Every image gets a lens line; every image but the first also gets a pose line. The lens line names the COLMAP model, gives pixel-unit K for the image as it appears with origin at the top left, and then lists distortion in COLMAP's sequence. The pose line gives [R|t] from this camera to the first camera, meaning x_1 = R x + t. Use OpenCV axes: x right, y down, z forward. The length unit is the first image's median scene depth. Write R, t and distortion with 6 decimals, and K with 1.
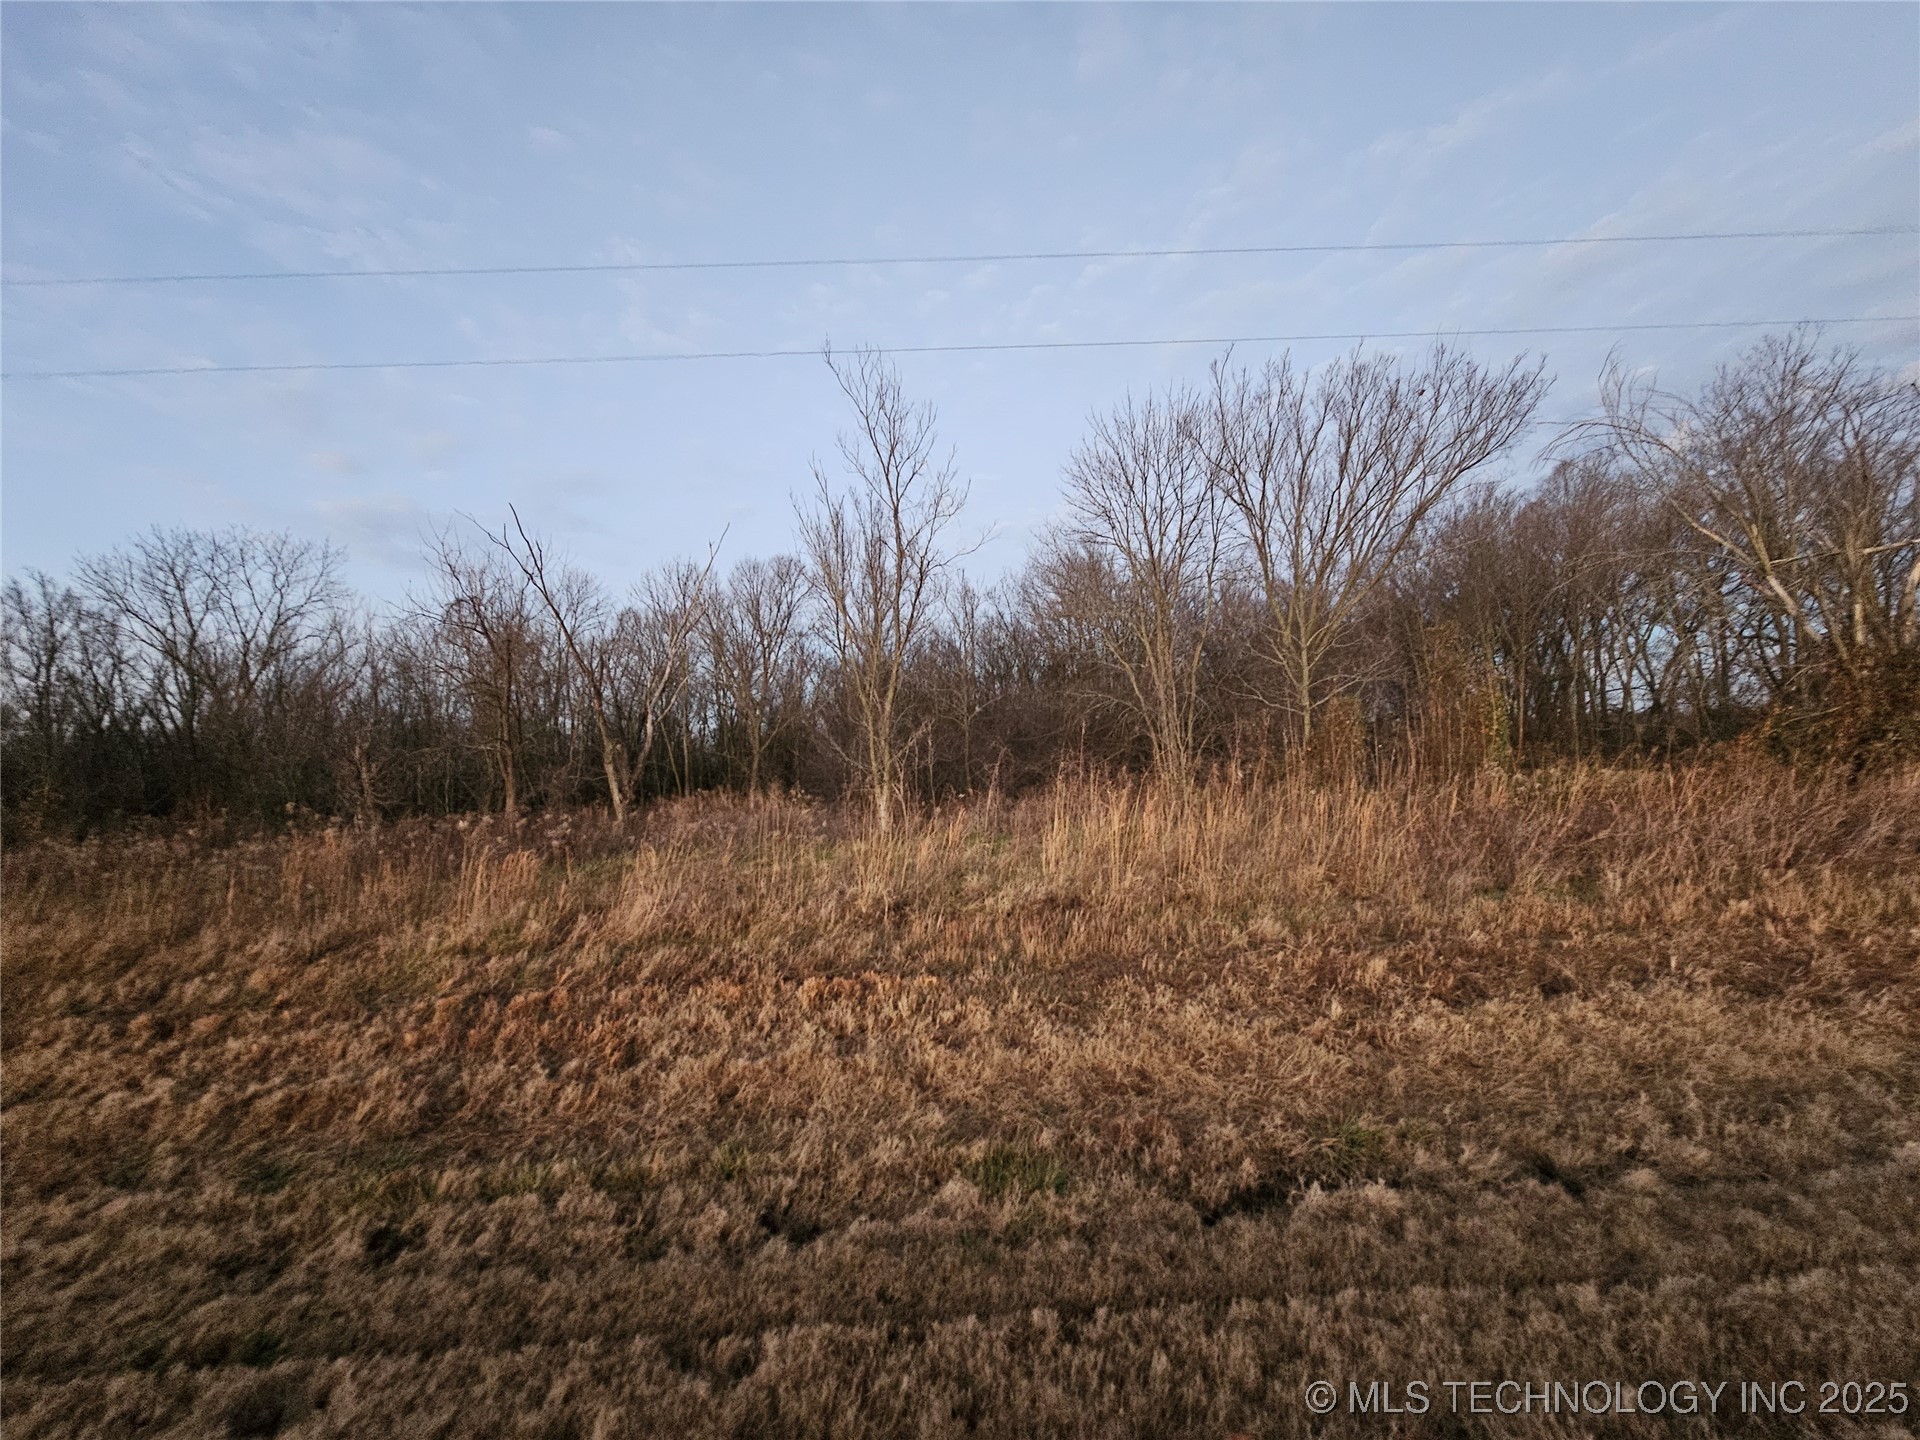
lens RADIAL K [[764.5, 0, 968.8], [0, 764.5, 748.9], [0, 0, 1]] dist [-0.003634, 0.001552]
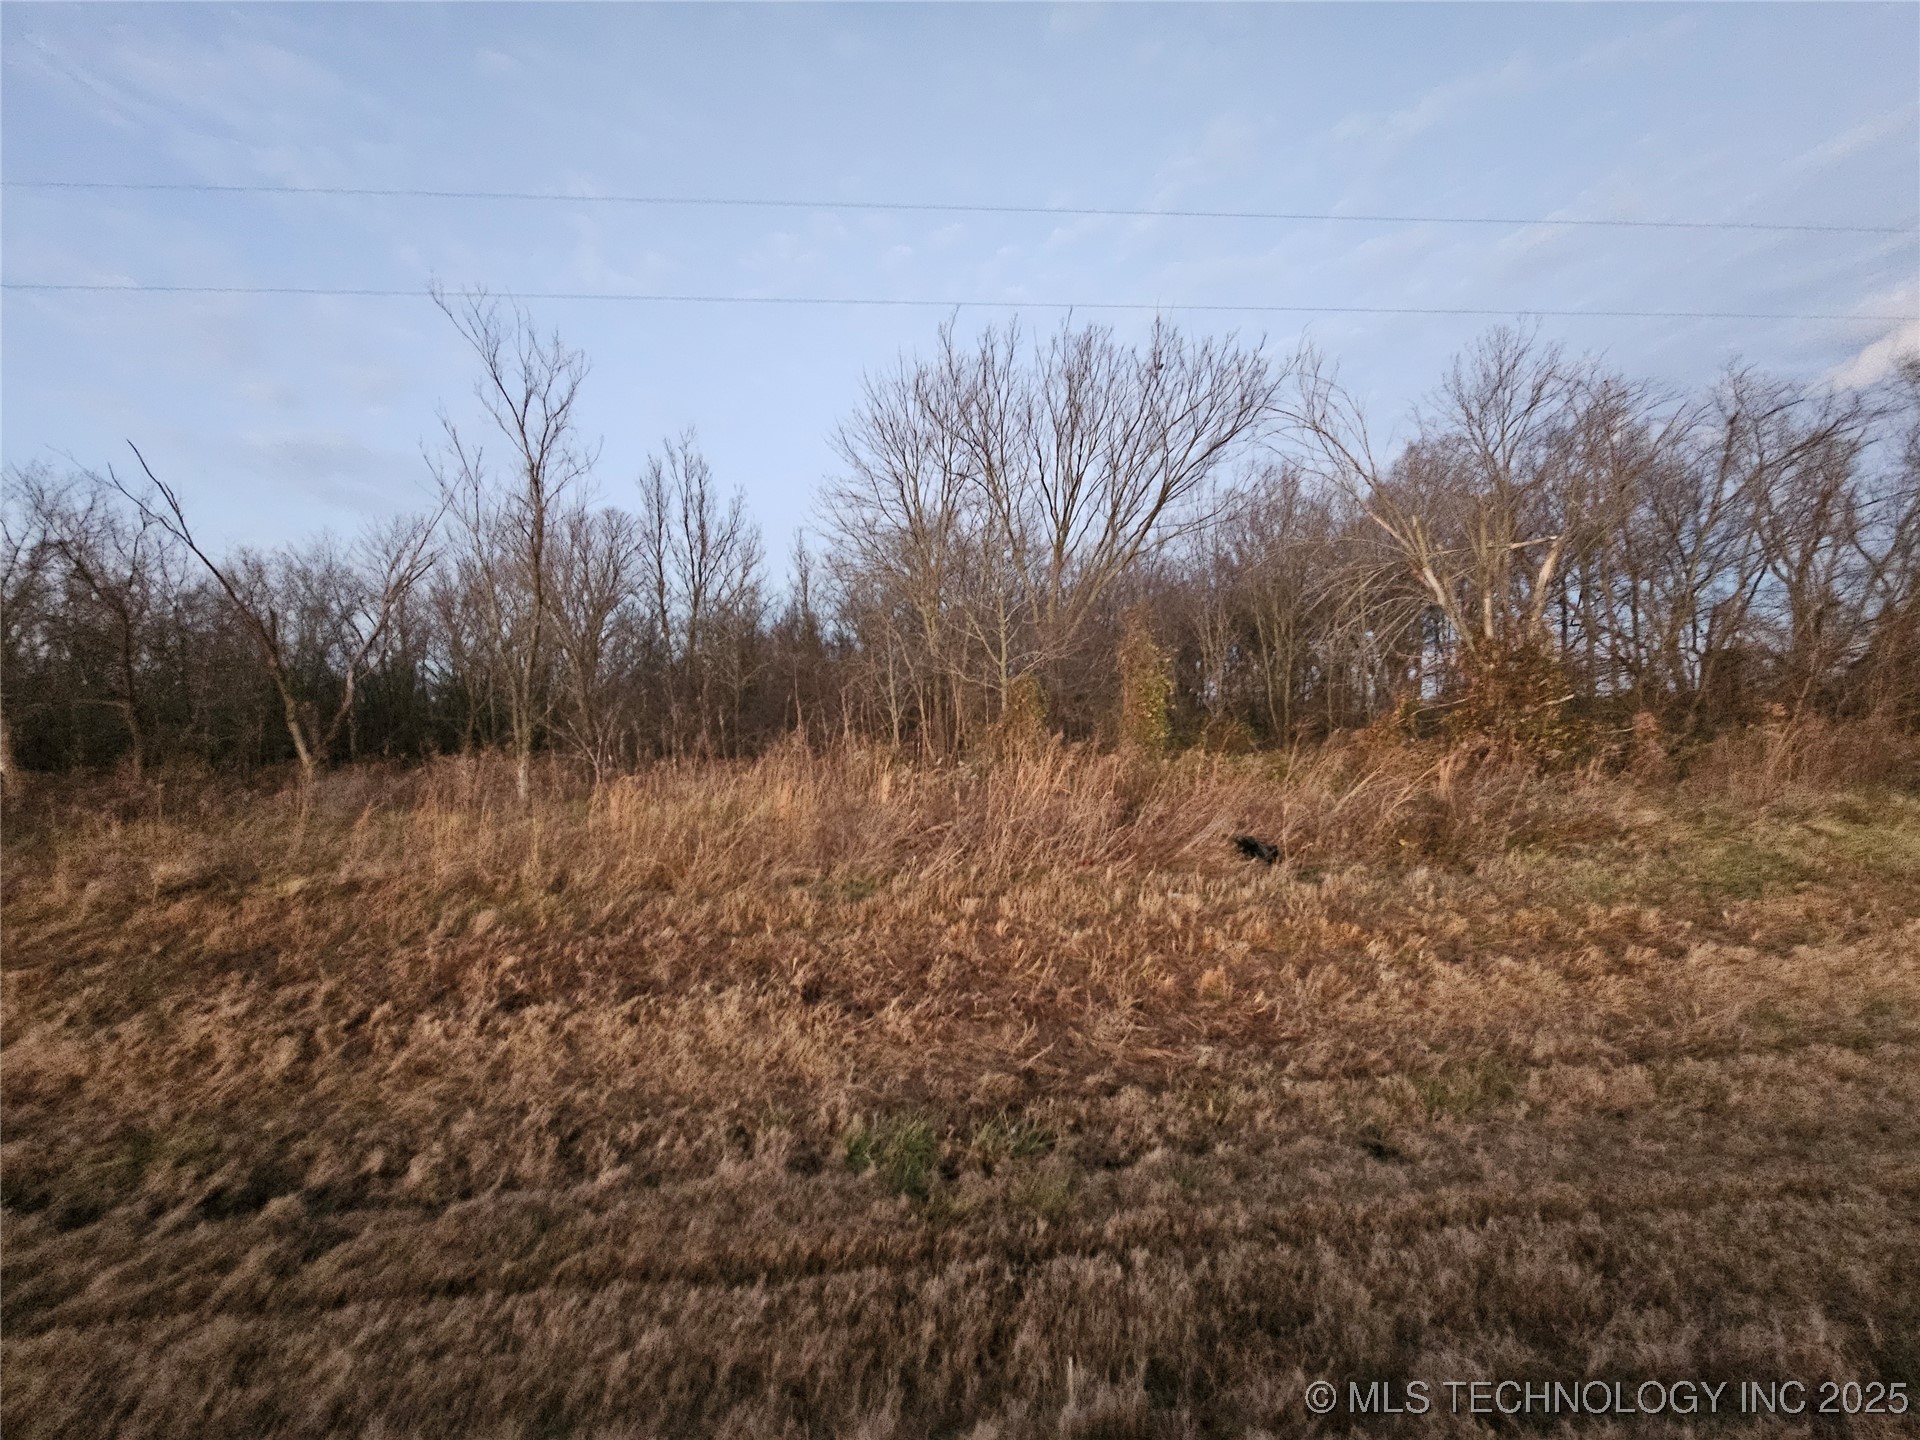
lens RADIAL K [[764.5, 0, 971.5], [0, 764.5, 732.0], [0, 0, 1]] dist [-0.003634, 0.001552]
pose [[0.998342, 0.025176, 0.051769, 0.200415], [-0.026359, 0.999404, 0.022306, -0.007220], [-0.051177, -0.023634, 0.998410, 0.004176]]
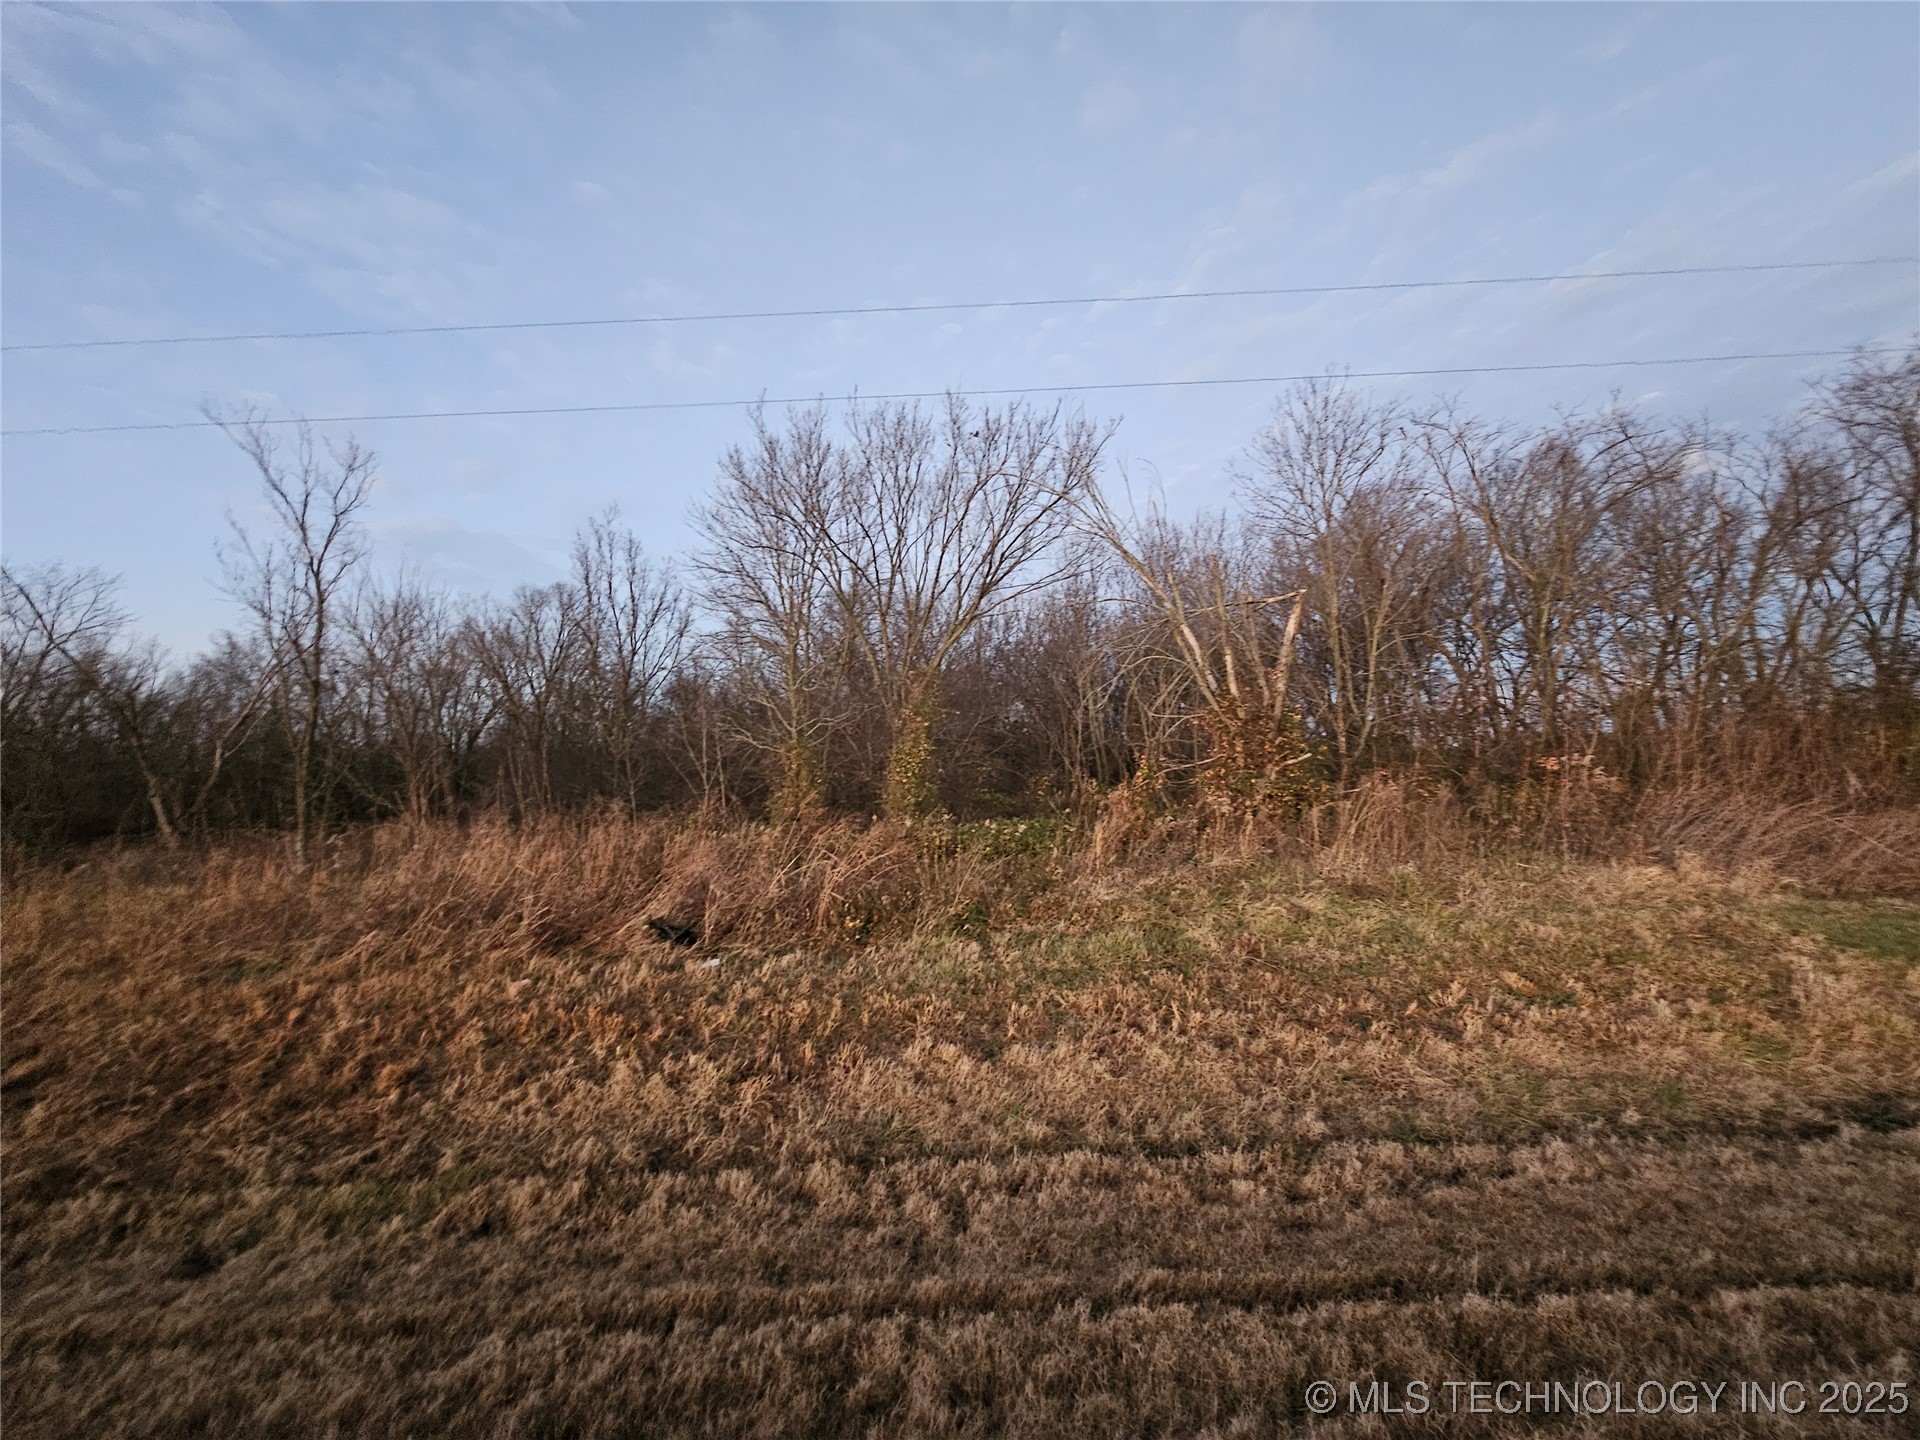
lens RADIAL K [[764.5, 0, 970.5], [0, 764.5, 721.4], [0, 0, 1]] dist [-0.003634, 0.001552]
pose [[0.999614, 0.008951, -0.026285, 0.402039], [-0.010546, 0.998071, -0.061187, -0.018536], [0.025686, 0.061441, 0.997780, -0.000740]]
